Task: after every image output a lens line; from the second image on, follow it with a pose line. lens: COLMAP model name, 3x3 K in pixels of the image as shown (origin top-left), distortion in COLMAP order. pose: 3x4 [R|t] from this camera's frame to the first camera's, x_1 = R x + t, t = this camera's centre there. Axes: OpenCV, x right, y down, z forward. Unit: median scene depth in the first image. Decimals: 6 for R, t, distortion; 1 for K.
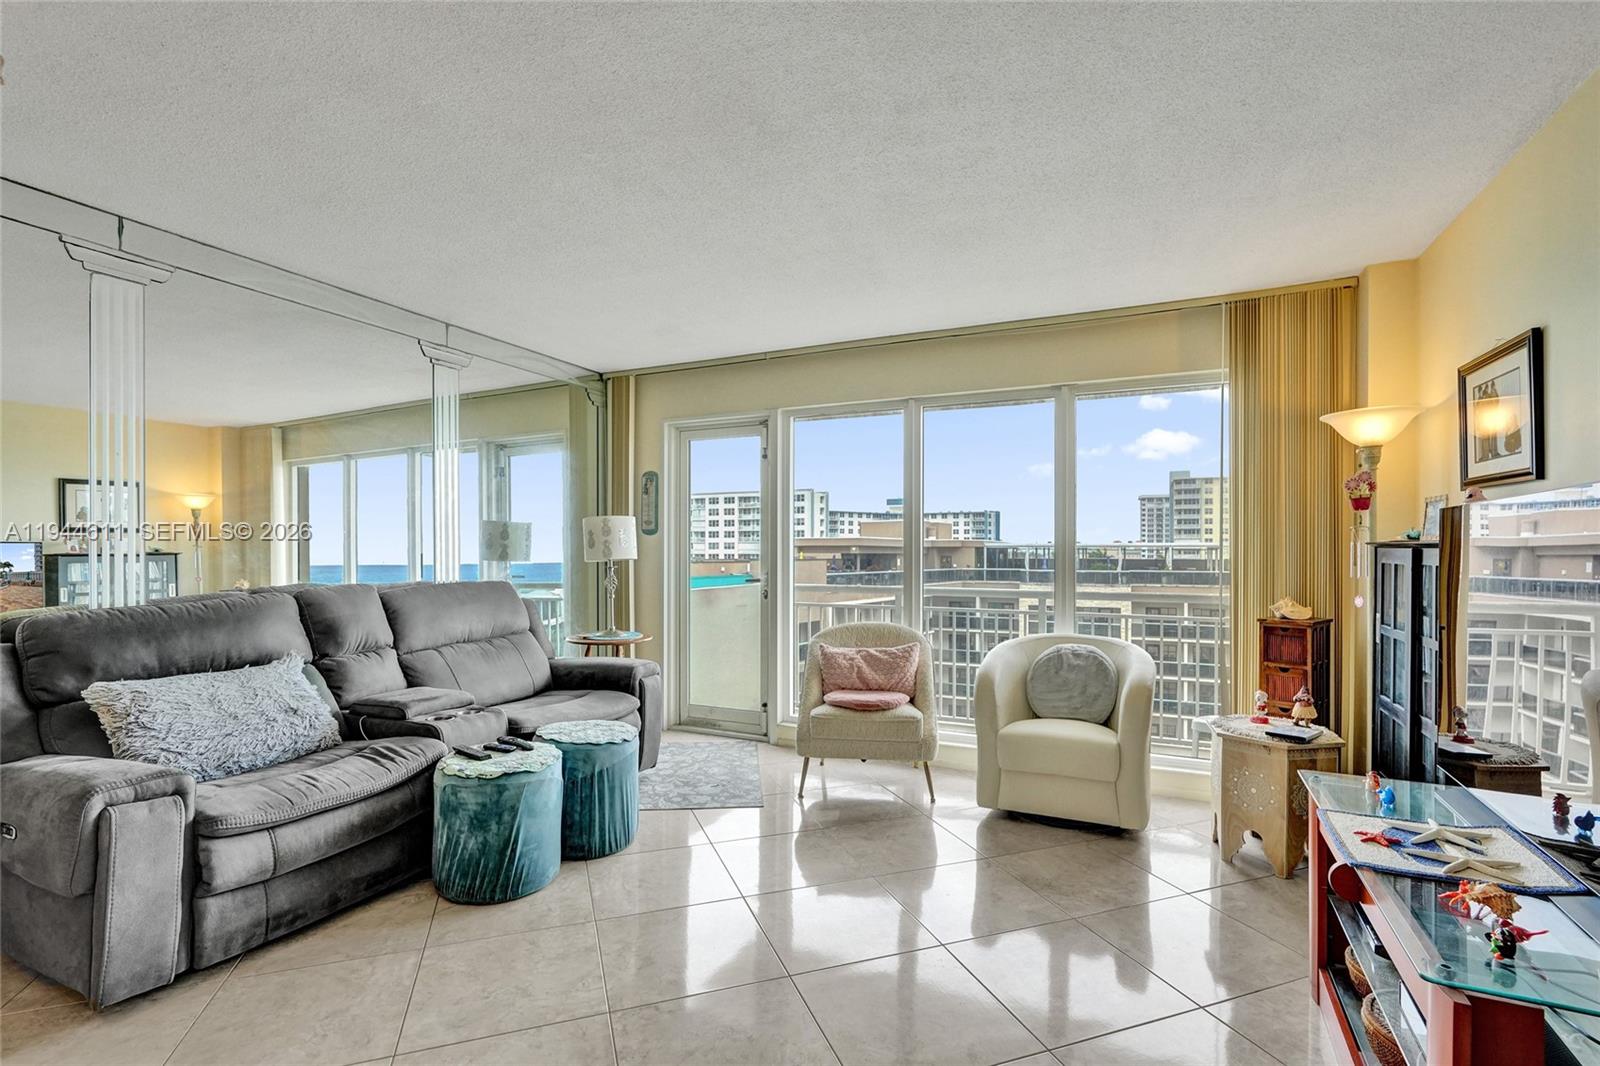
lens RADIAL K [[728.6, 0, 839.3], [0, 728.6, 552.2], [0, 0, 1]] dist [-0.001410, -0.000006]
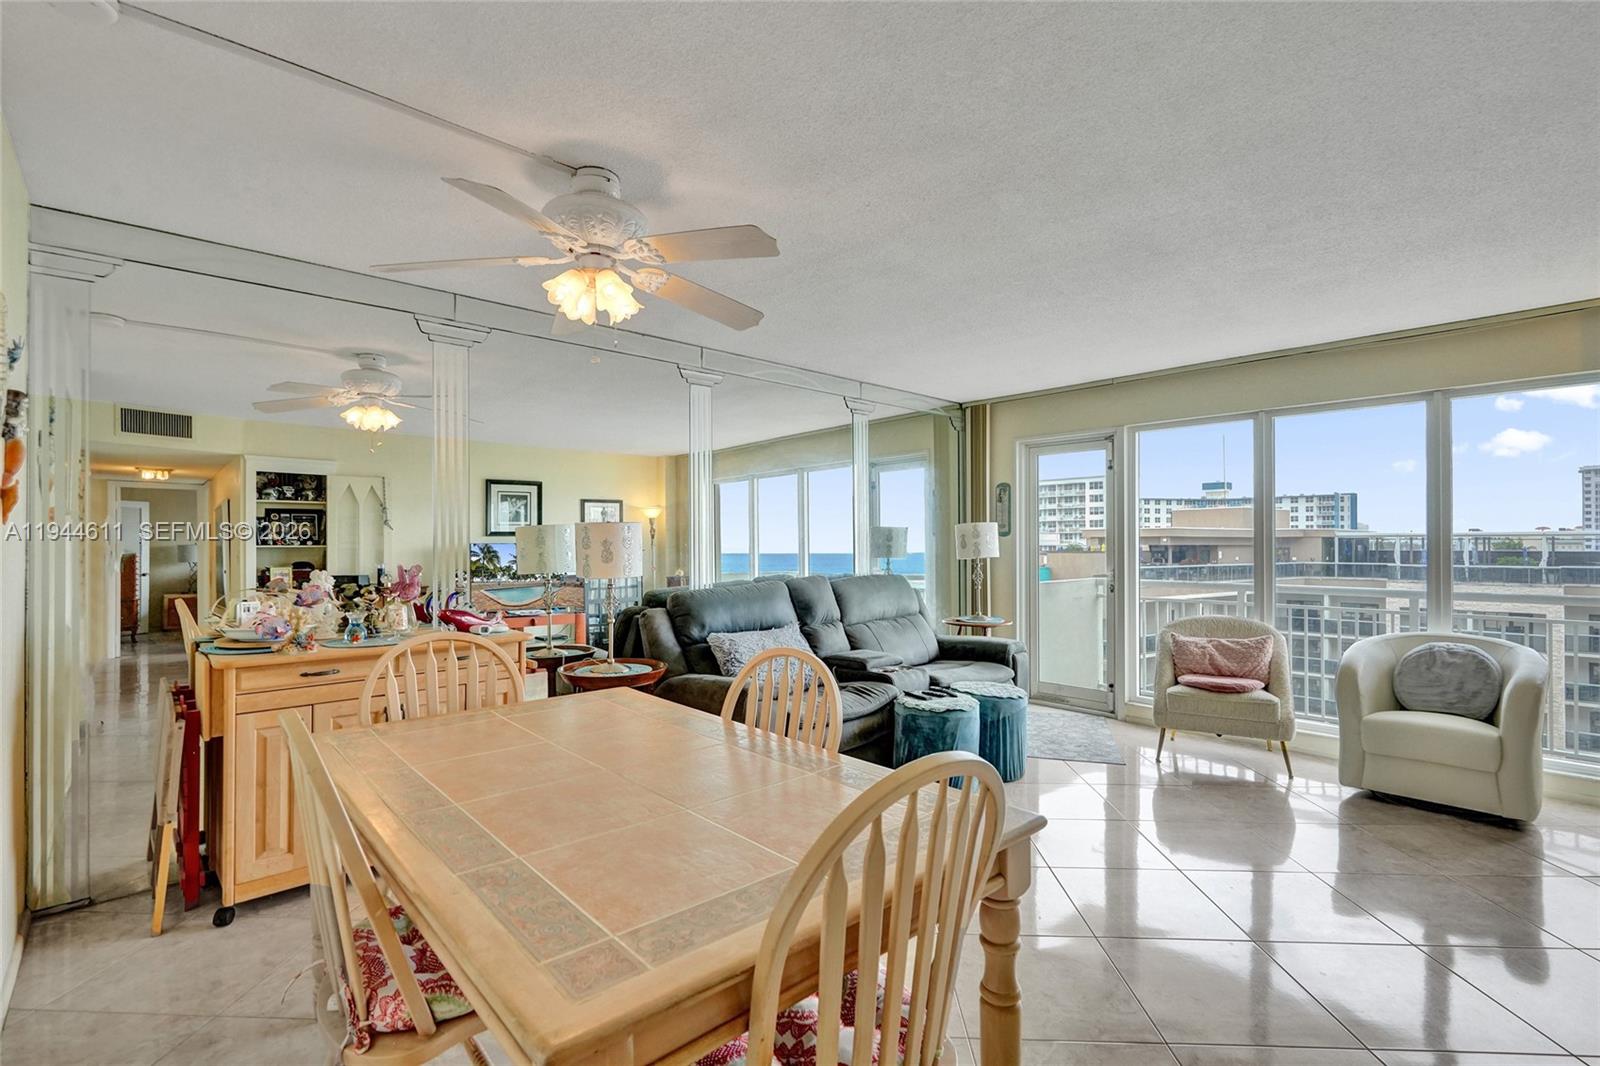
lens RADIAL K [[737.8, 0, 817.4], [0, 737.8, 539.7], [0, 0, 1]] dist [-0.000466, -0.000062]
pose [[0.915302, -0.006274, -0.402719, -0.068242], [0.004223, 0.999973, -0.005981, -0.015943], [0.402745, 0.003774, 0.915304, -0.285111]]
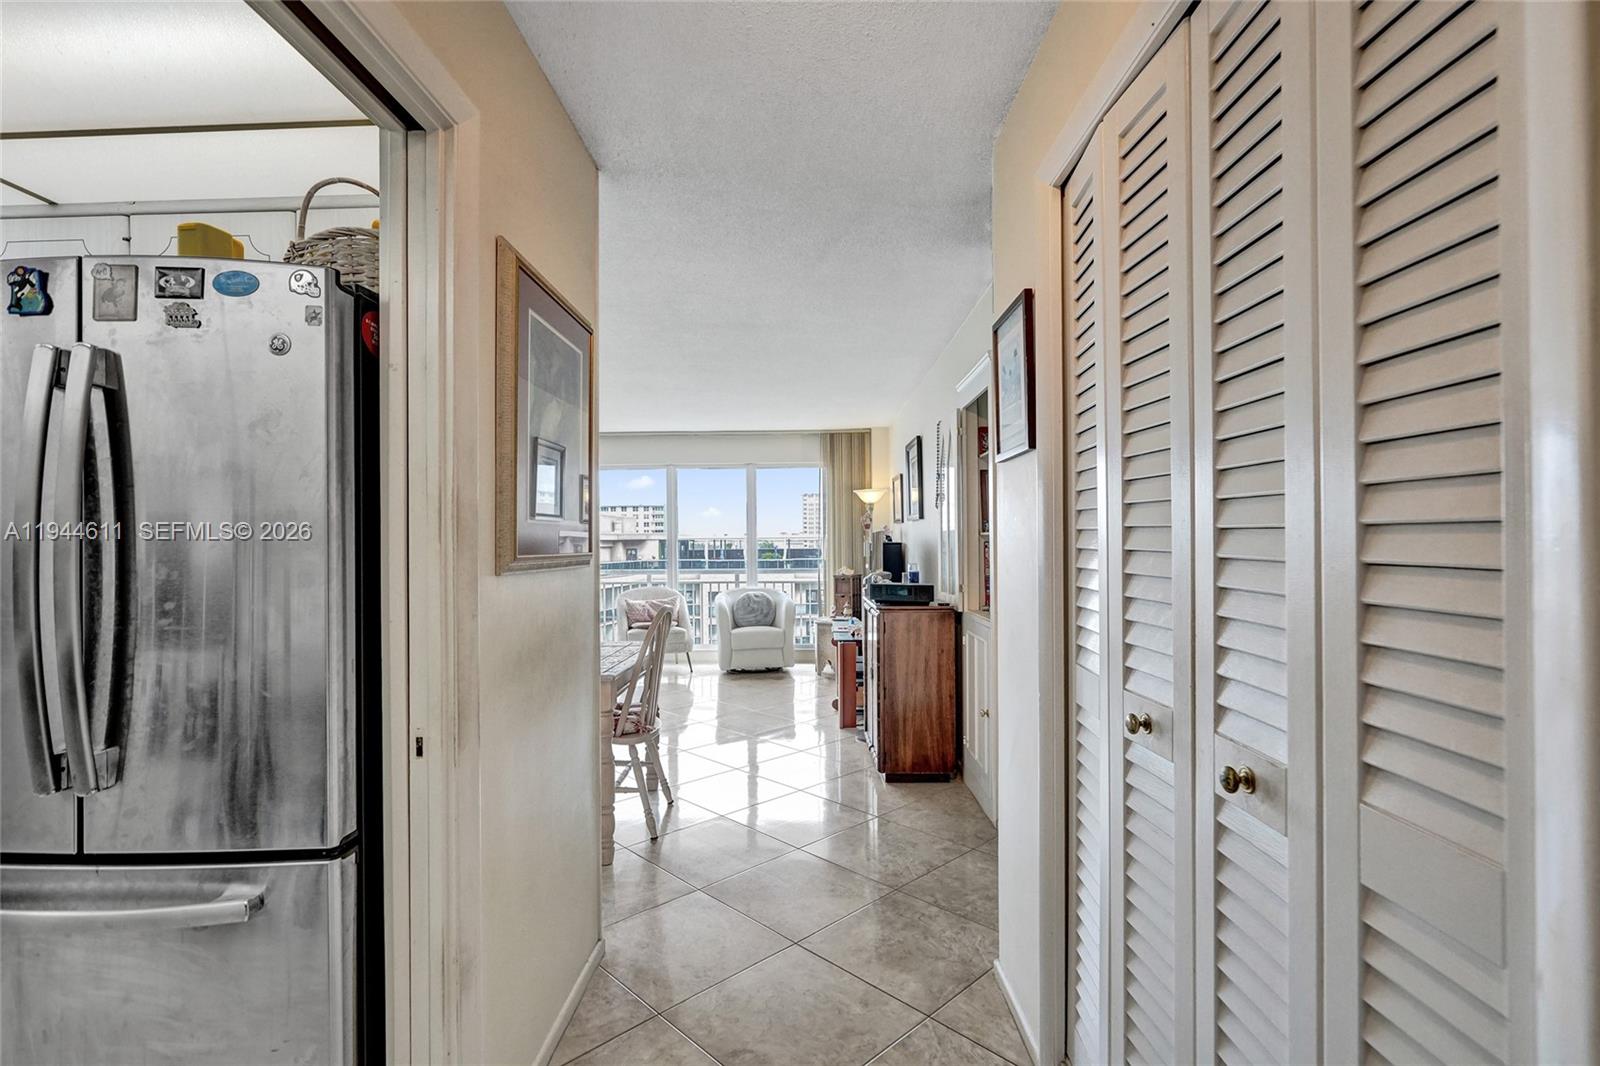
lens RADIAL K [[737.8, 0, 817.4], [0, 737.8, 539.7], [0, 0, 1]] dist [-0.000466, -0.000062]
pose [[0.917329, -0.008709, 0.398034, -0.321290], [0.010871, 0.999936, -0.003173, -0.012050], [-0.397981, 0.007237, 0.917365, -0.901956]]
